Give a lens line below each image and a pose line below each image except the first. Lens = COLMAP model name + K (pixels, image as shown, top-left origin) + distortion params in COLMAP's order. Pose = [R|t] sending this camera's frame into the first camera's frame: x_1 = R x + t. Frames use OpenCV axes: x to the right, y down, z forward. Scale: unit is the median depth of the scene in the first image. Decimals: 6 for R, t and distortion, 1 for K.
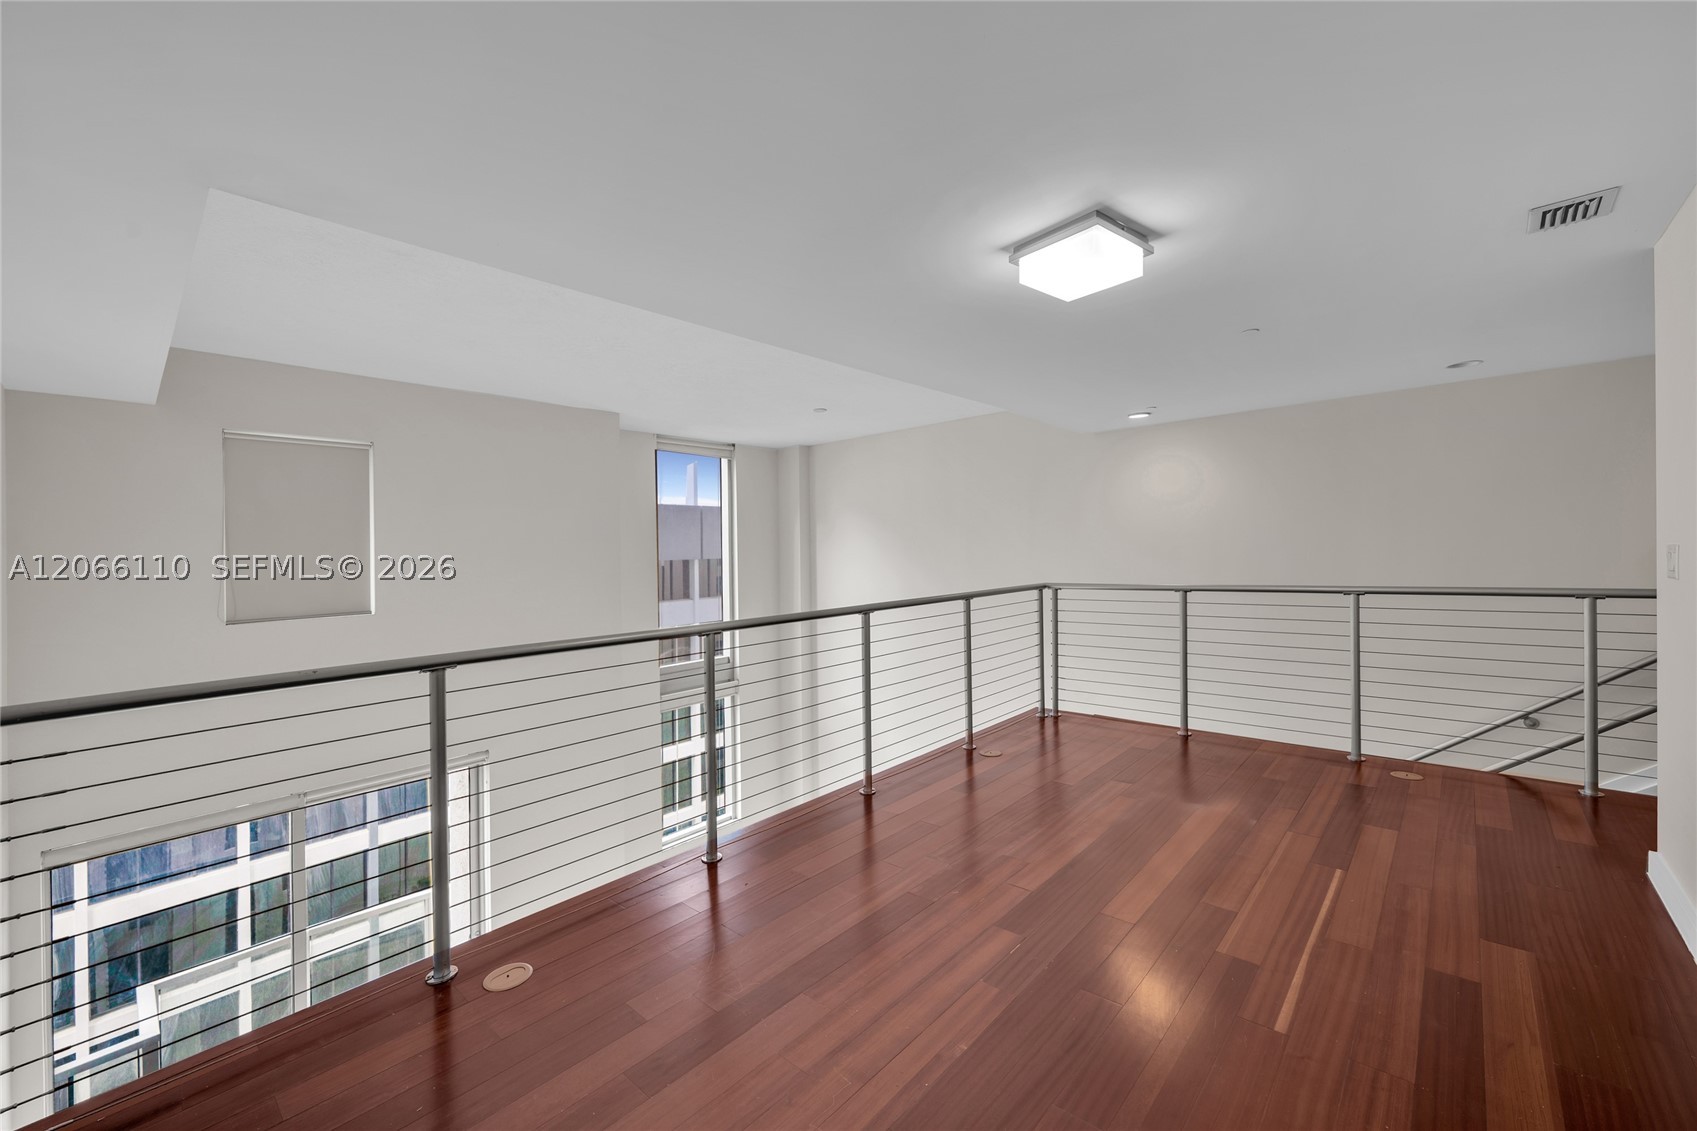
lens RADIAL K [[677.8, 0, 850.1], [0, 677.8, 561.5], [0, 0, 1]] dist [0.003790, 0.000390]
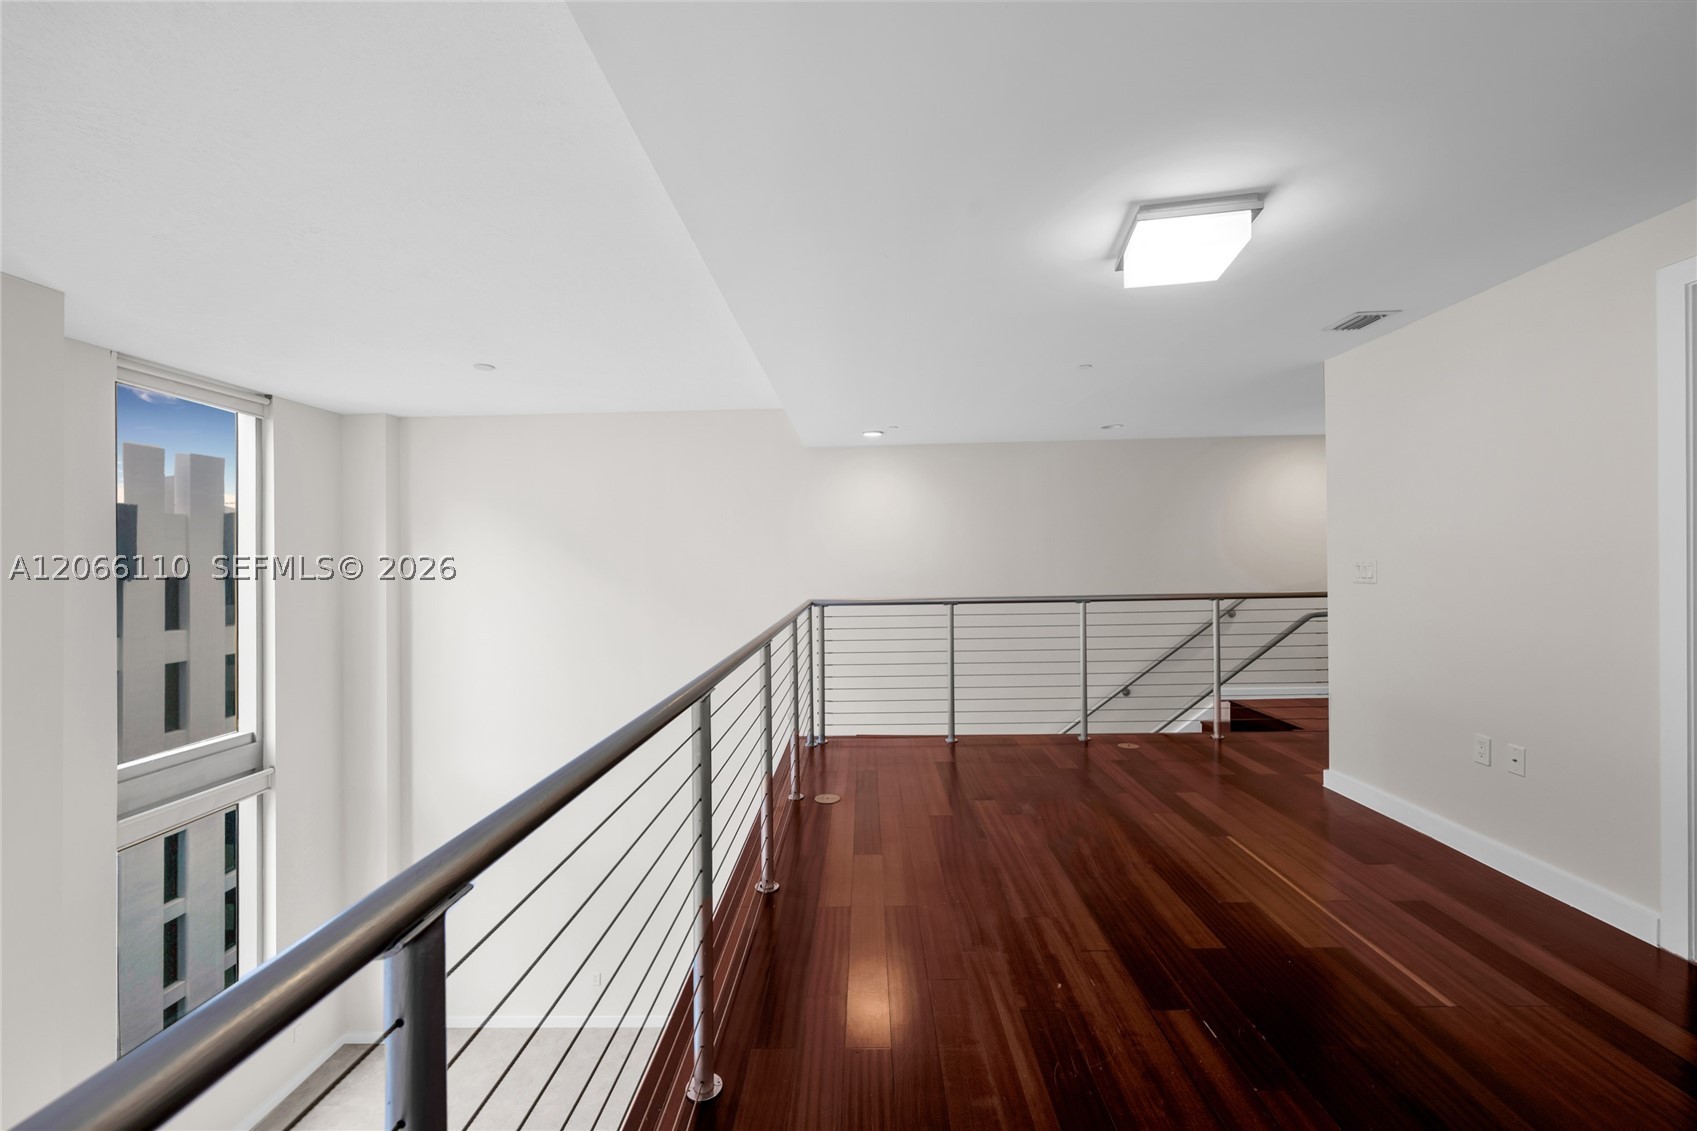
lens RADIAL K [[677.8, 0, 842.1], [0, 677.8, 560.7], [0, 0, 1]] dist [0.003790, 0.000390]
pose [[0.761012, 0.015628, 0.648550, -0.280055], [0.005286, 0.999527, -0.030288, 0.007140], [-0.648717, 0.026478, 0.760569, 0.273733]]
